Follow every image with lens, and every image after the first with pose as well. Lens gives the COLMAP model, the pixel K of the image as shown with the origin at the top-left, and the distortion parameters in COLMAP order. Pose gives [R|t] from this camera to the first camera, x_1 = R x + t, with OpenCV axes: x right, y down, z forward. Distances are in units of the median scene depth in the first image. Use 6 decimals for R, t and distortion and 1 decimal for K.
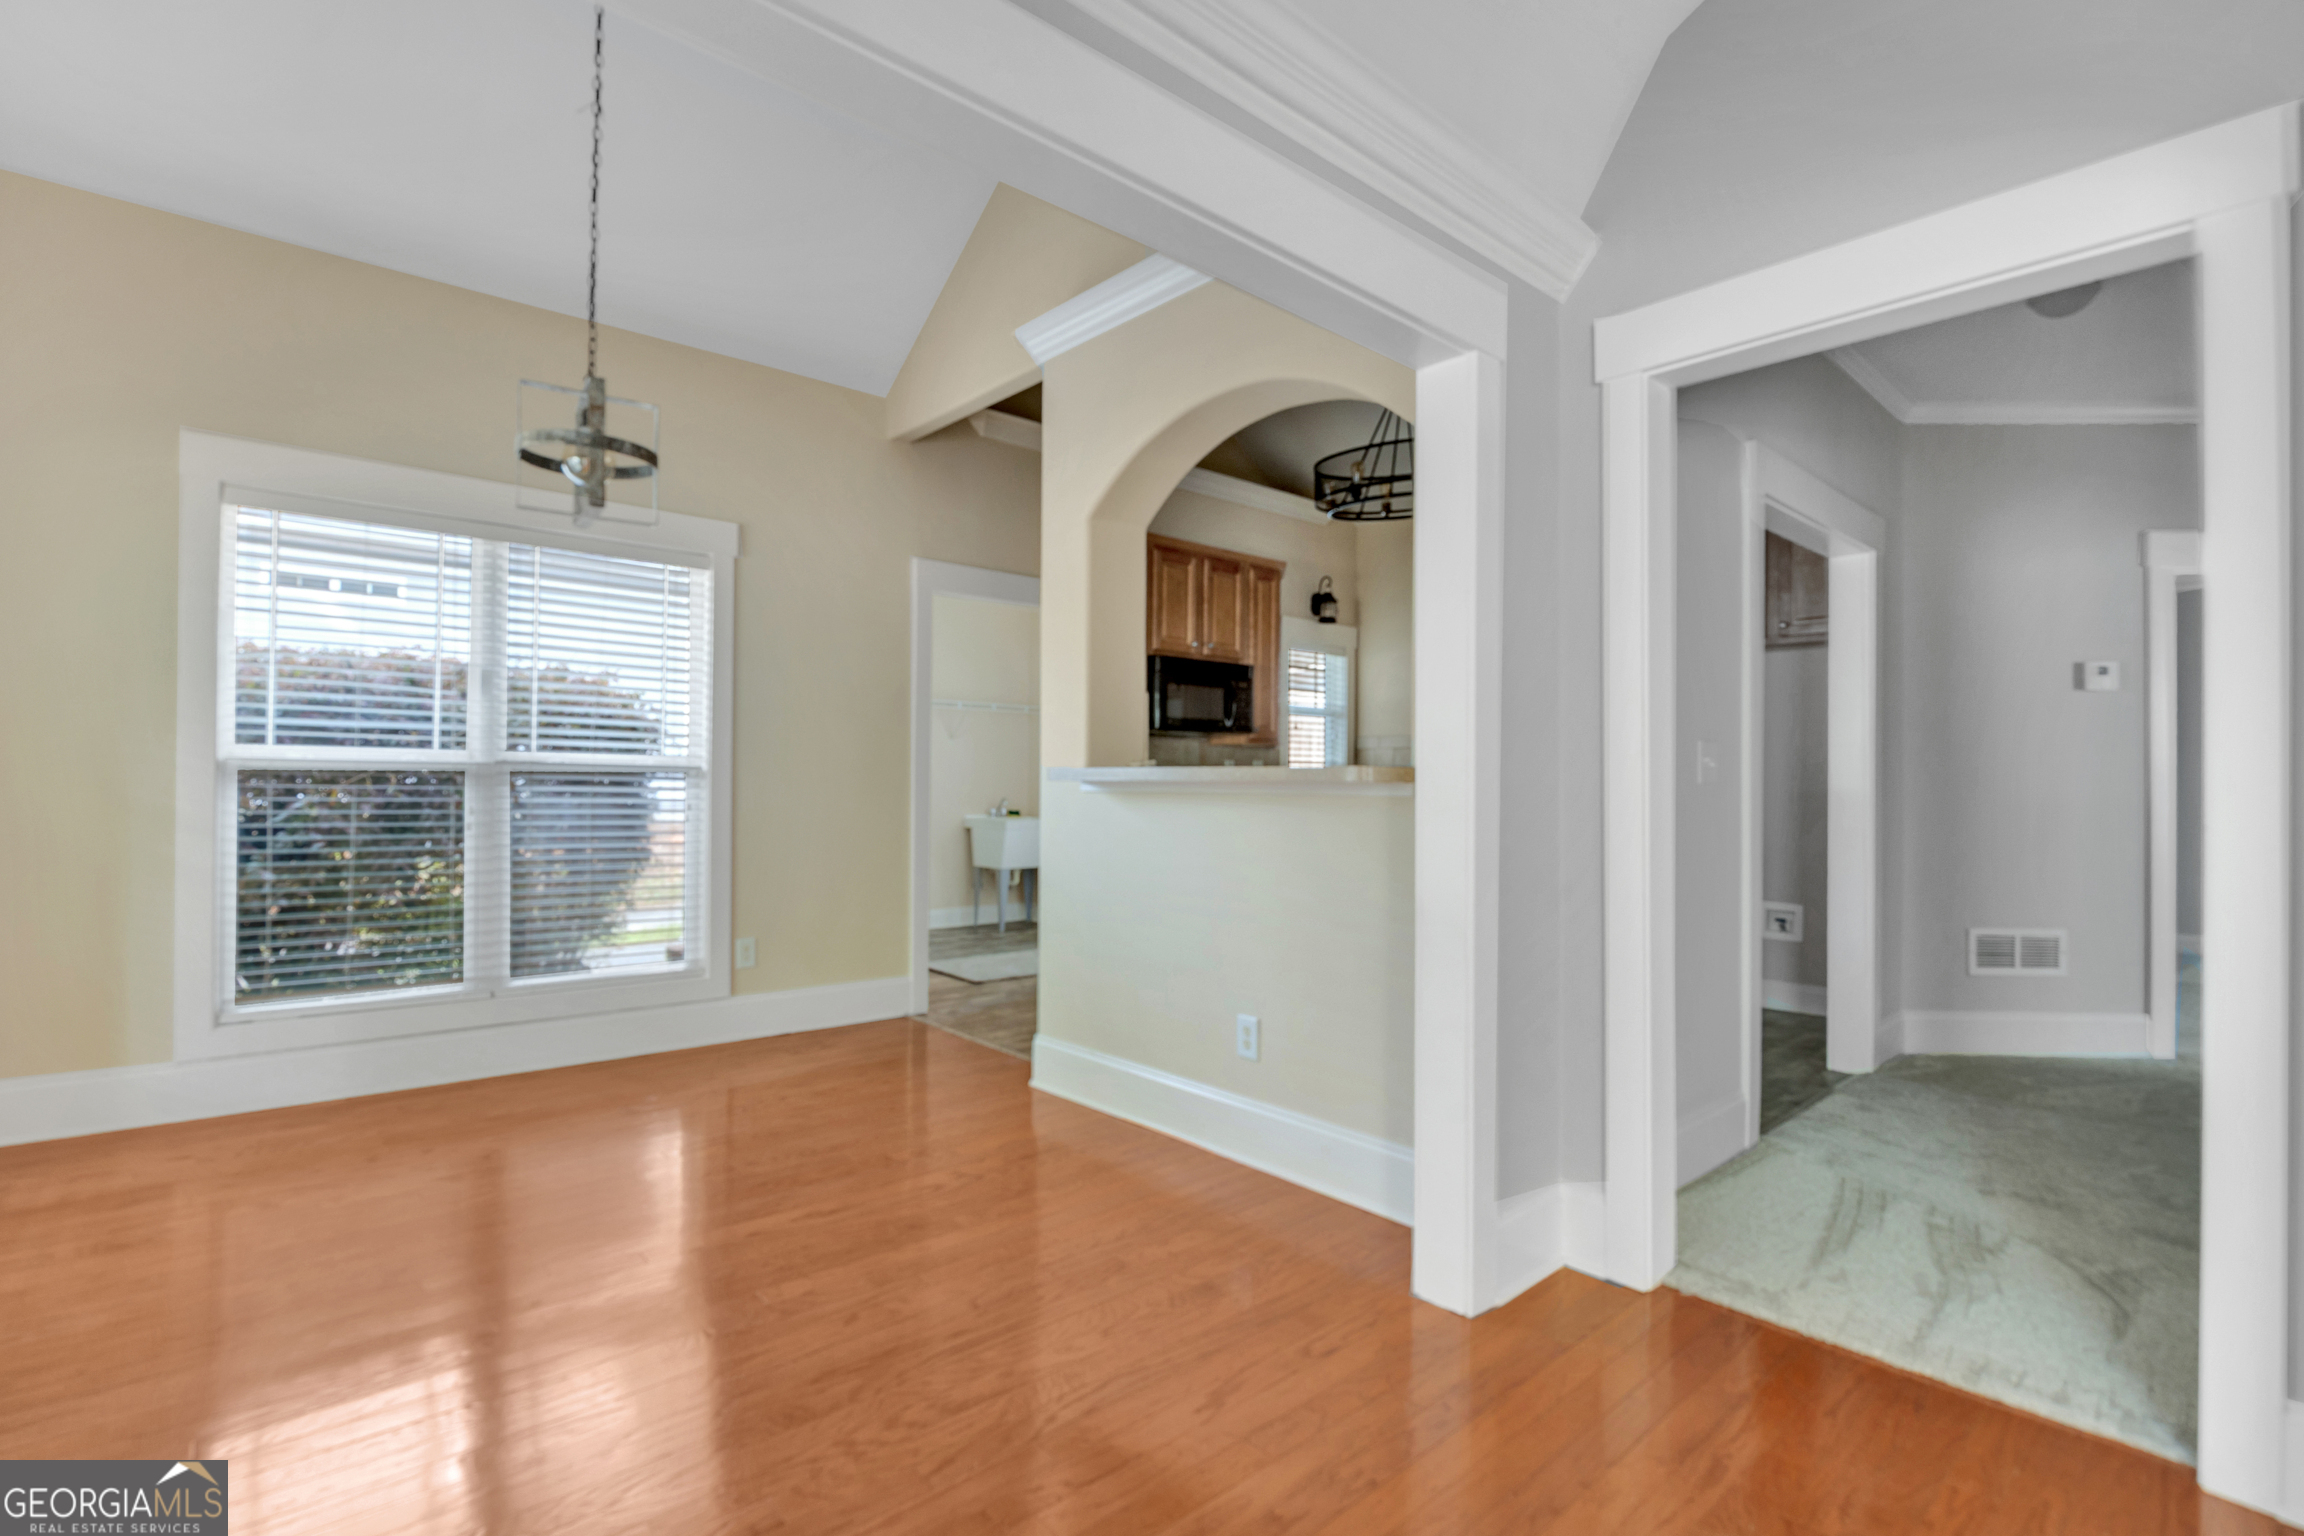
lens RADIAL K [[1077.5, 0, 1152.3], [0, 1077.5, 808.7], [0, 0, 1]] dist [-0.000654, 0.000077]
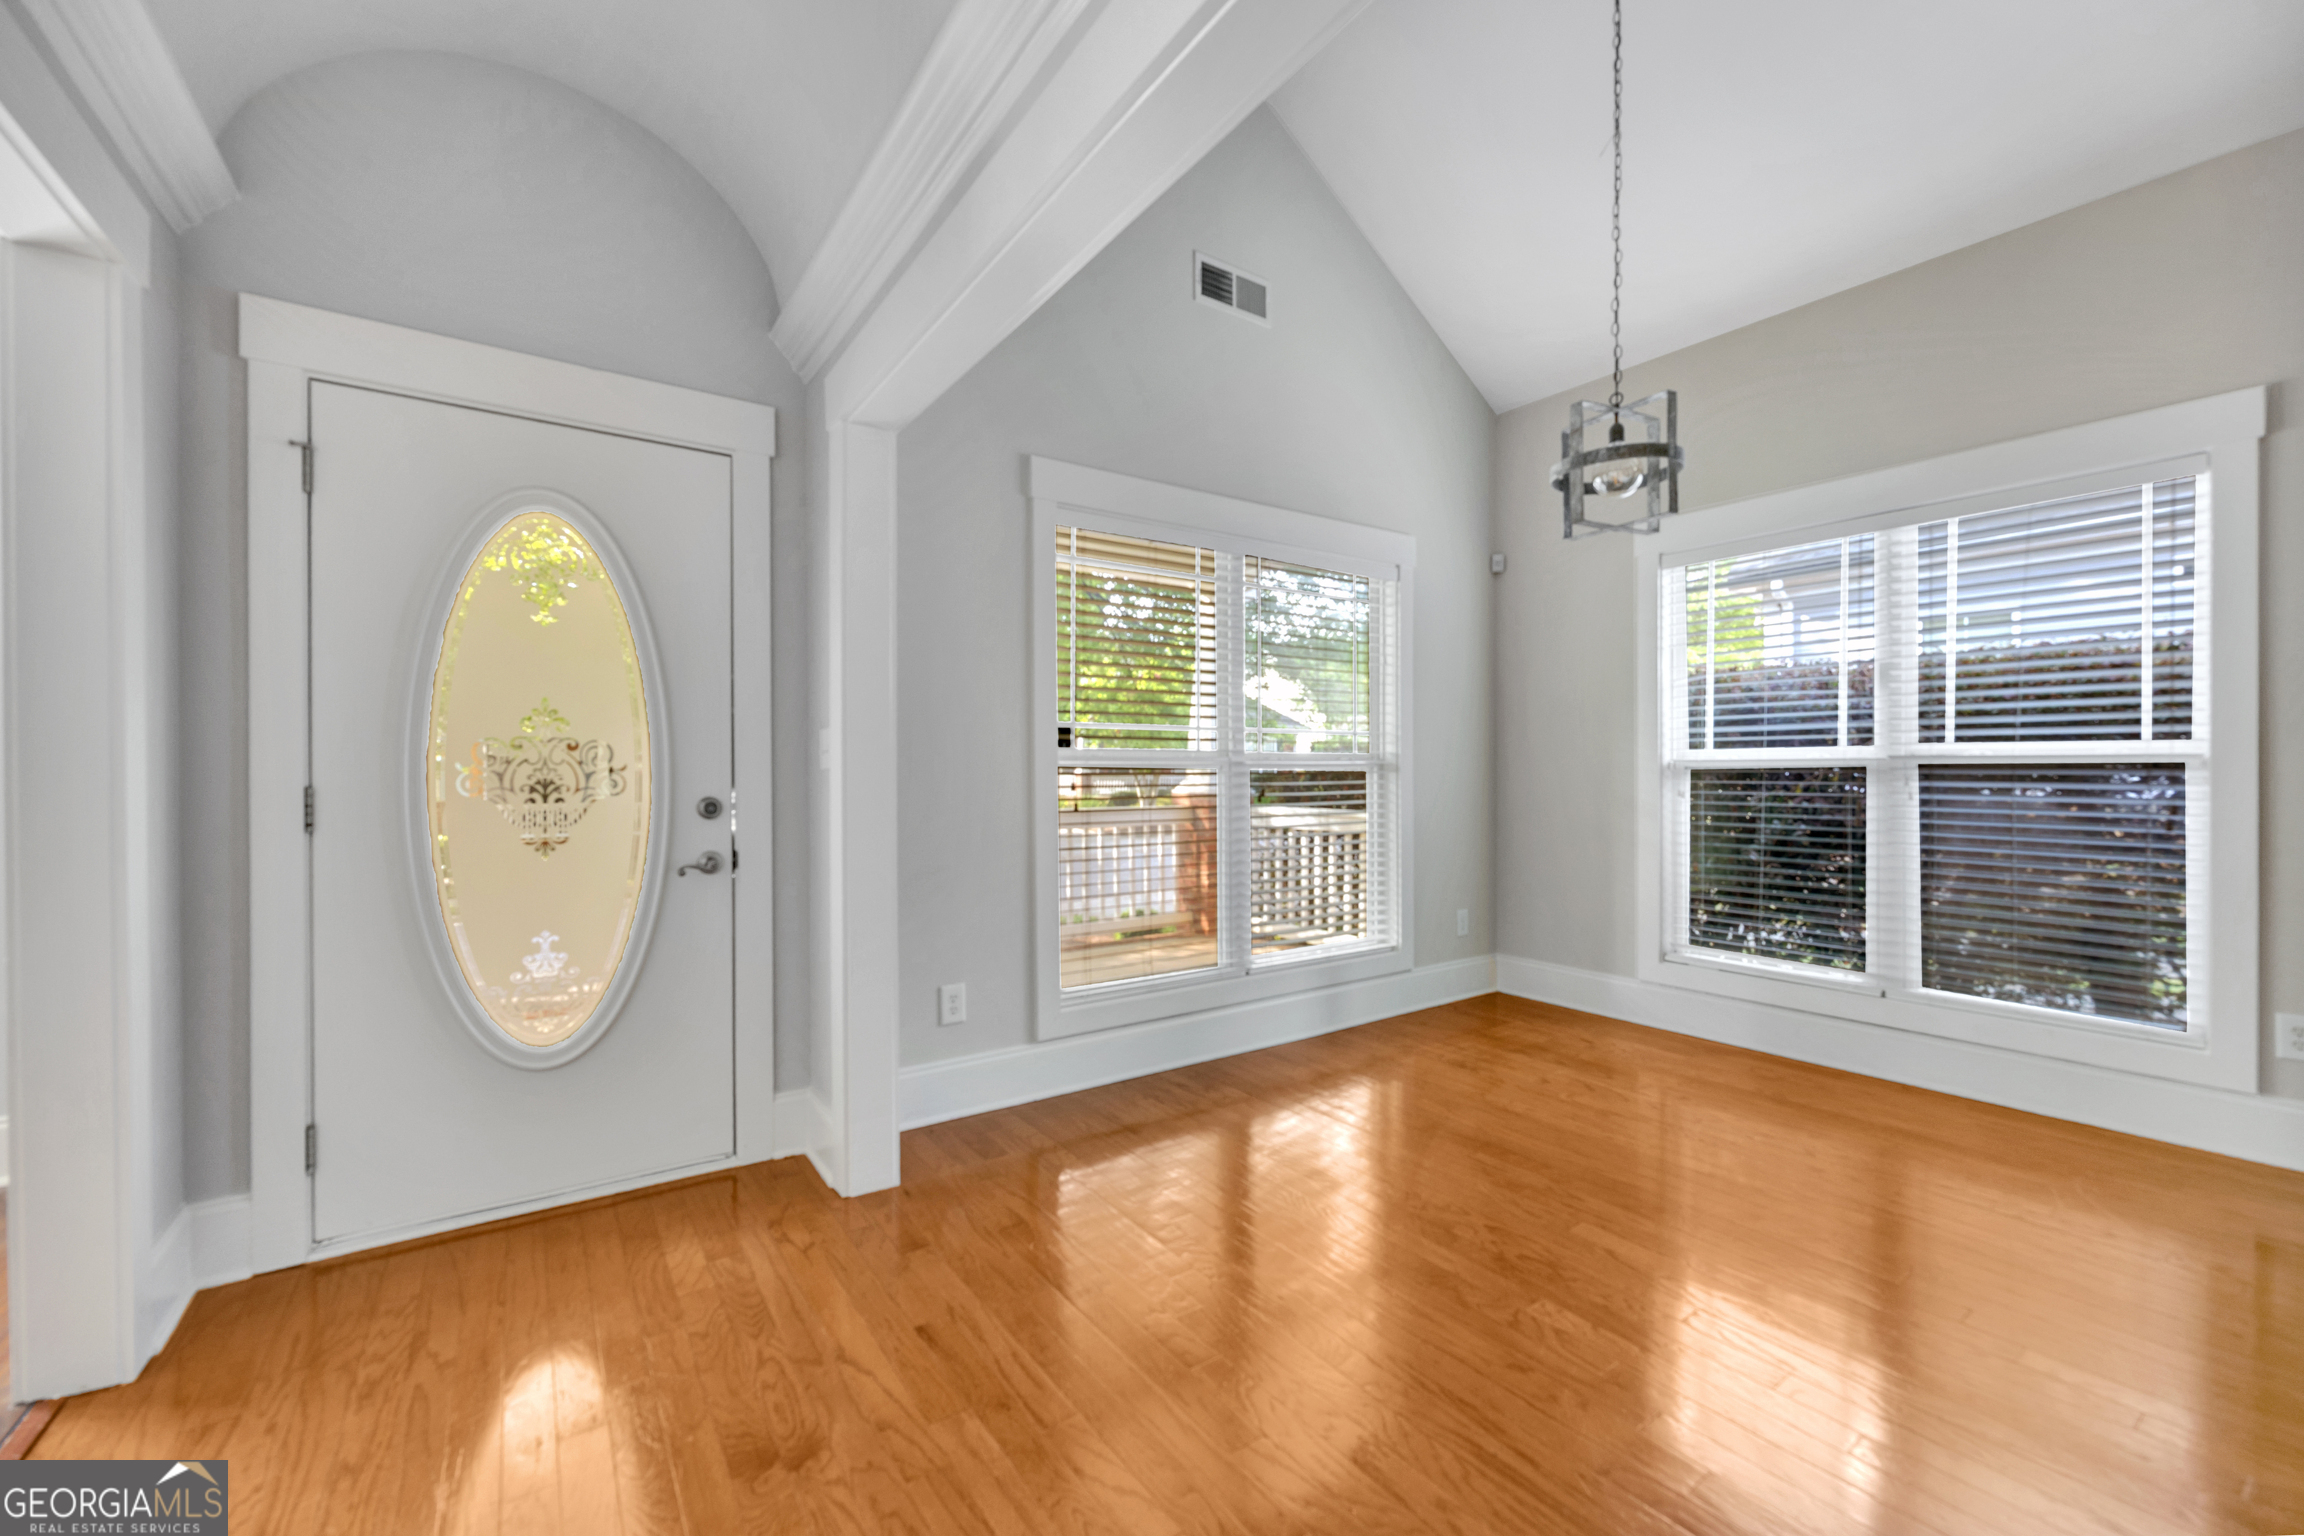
lens RADIAL K [[917.2, 0, 1145.8], [0, 917.2, 782.8], [0, 0, 1]] dist [0.000014, -0.000139]
pose [[-0.123199, 0.000790, -0.992382, 0.299880], [-0.019491, 0.999805, 0.003215, -0.009544], [0.992191, 0.019738, -0.123160, 0.438928]]
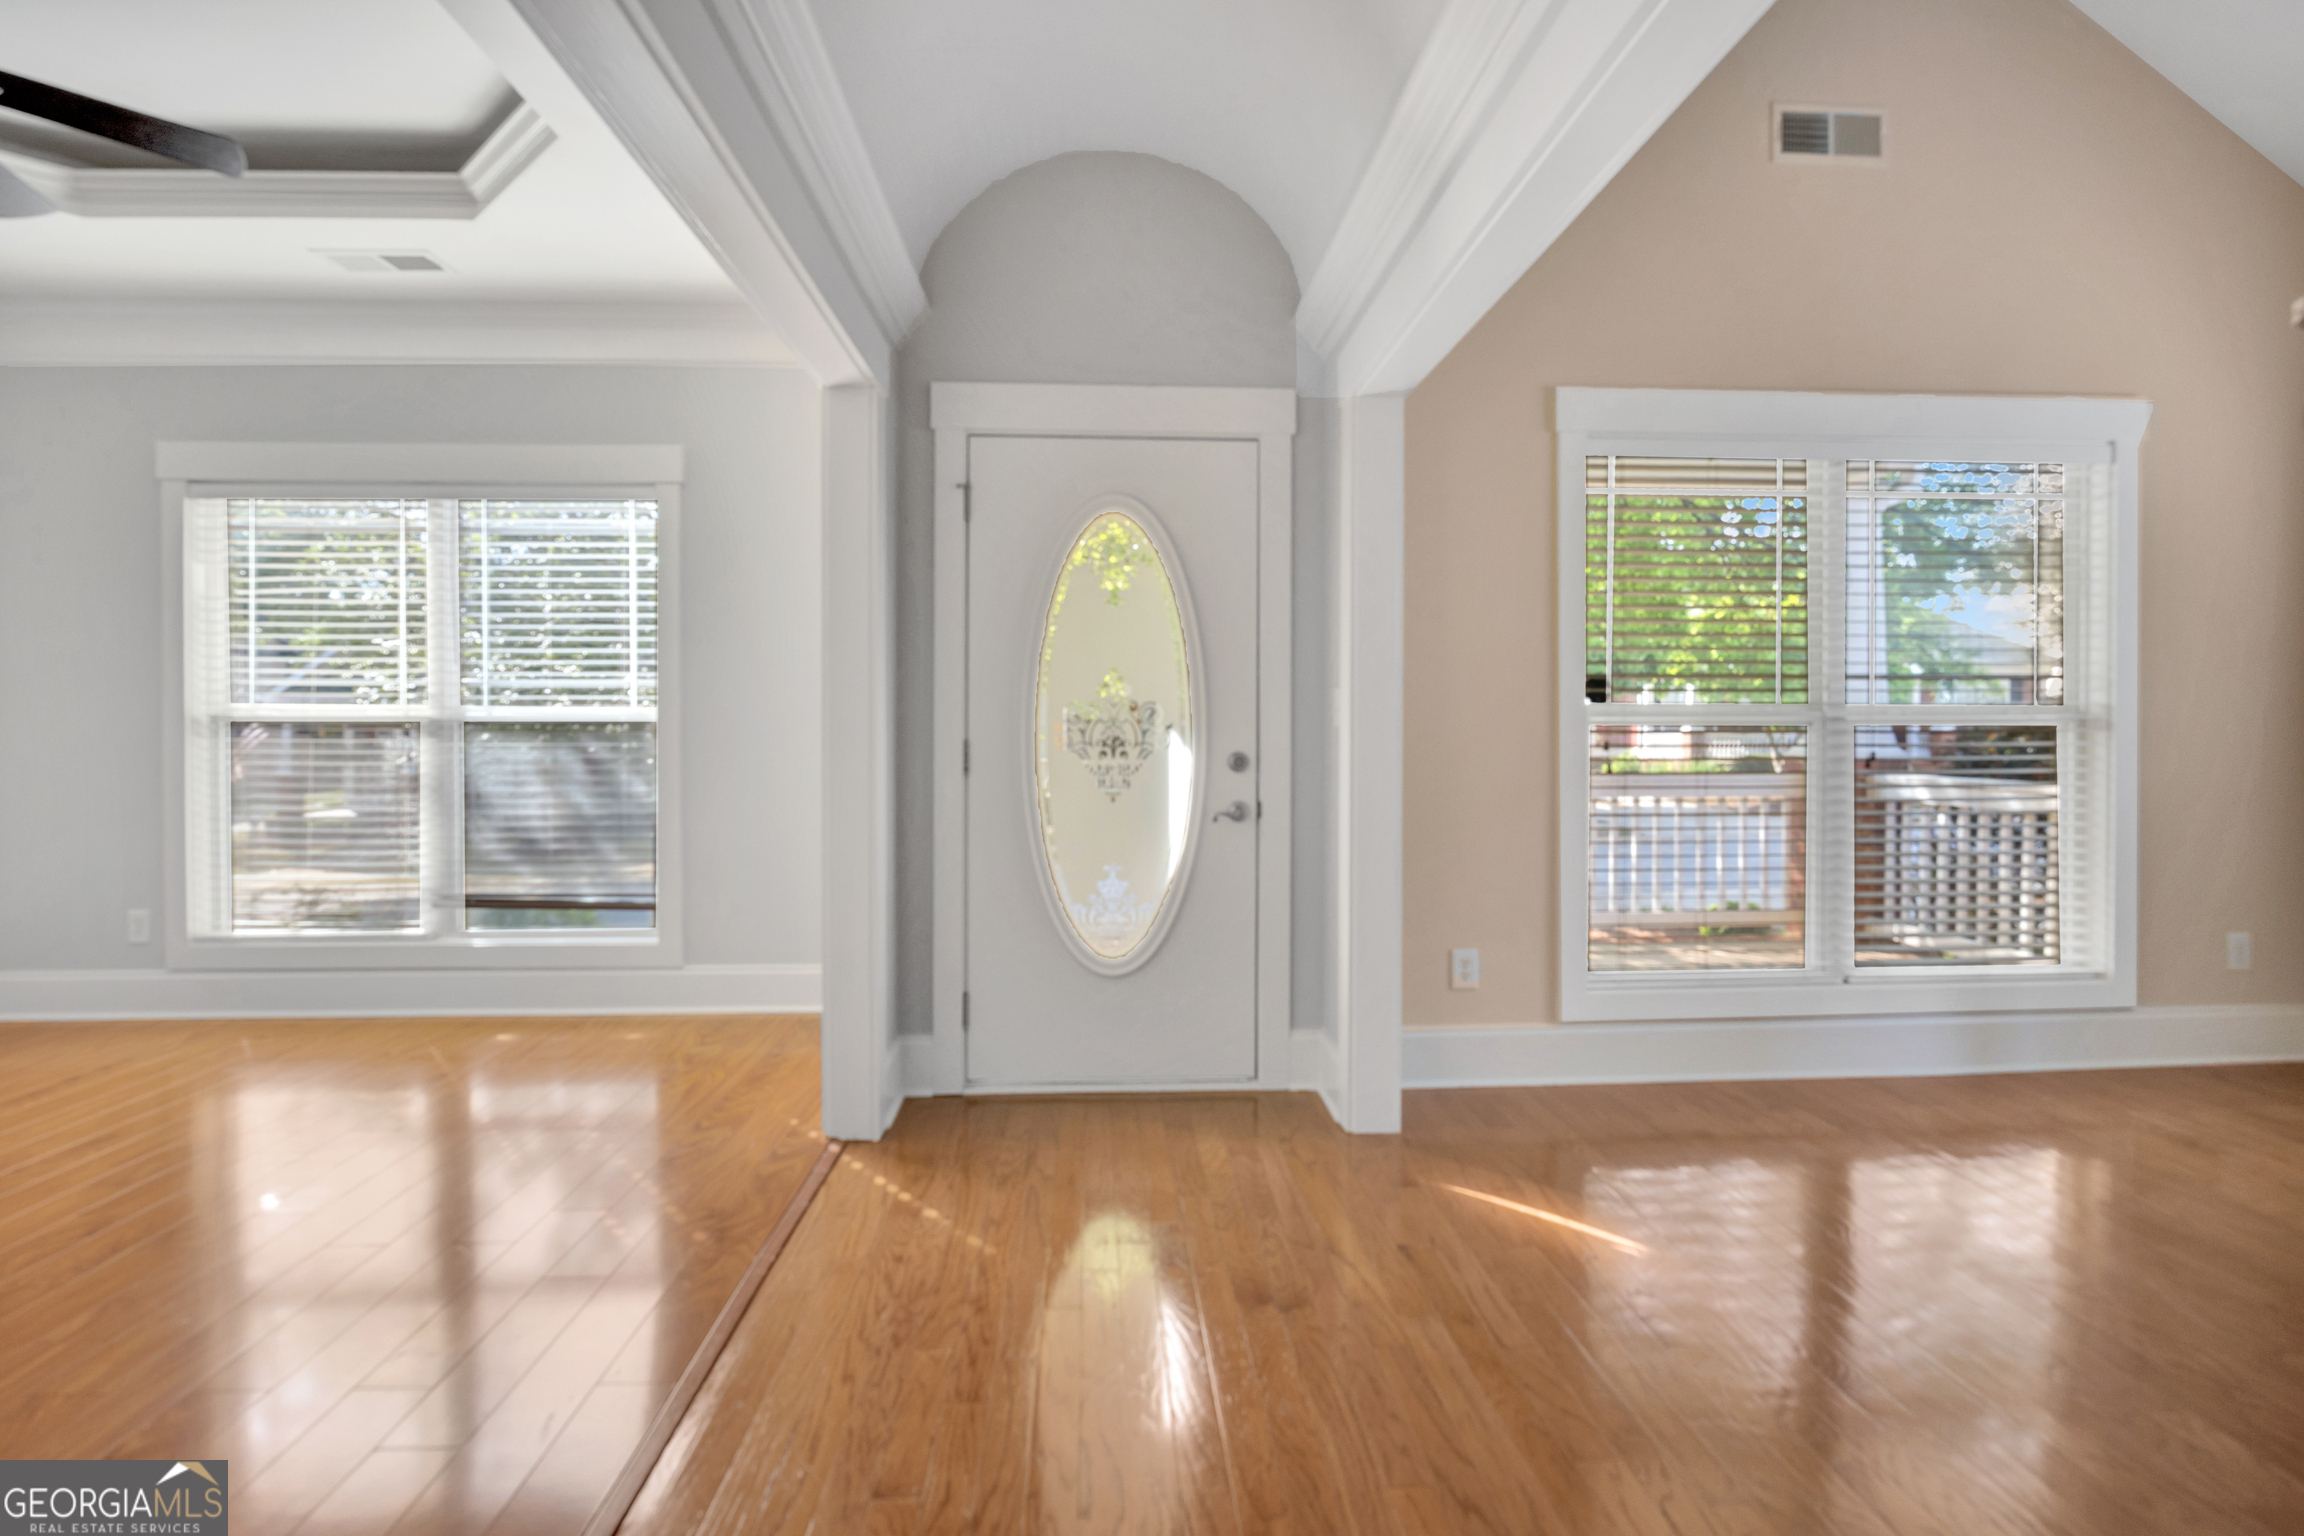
lens RADIAL K [[1140.8, 0, 1151.1], [0, 1140.8, 733.1], [0, 0, 1]] dist [-0.001006, -0.000204]
pose [[-0.620316, -0.007380, -0.784318, 0.436803], [-0.021783, 0.999732, 0.007821, -0.011771], [0.784050, 0.021937, -0.620310, 0.553518]]
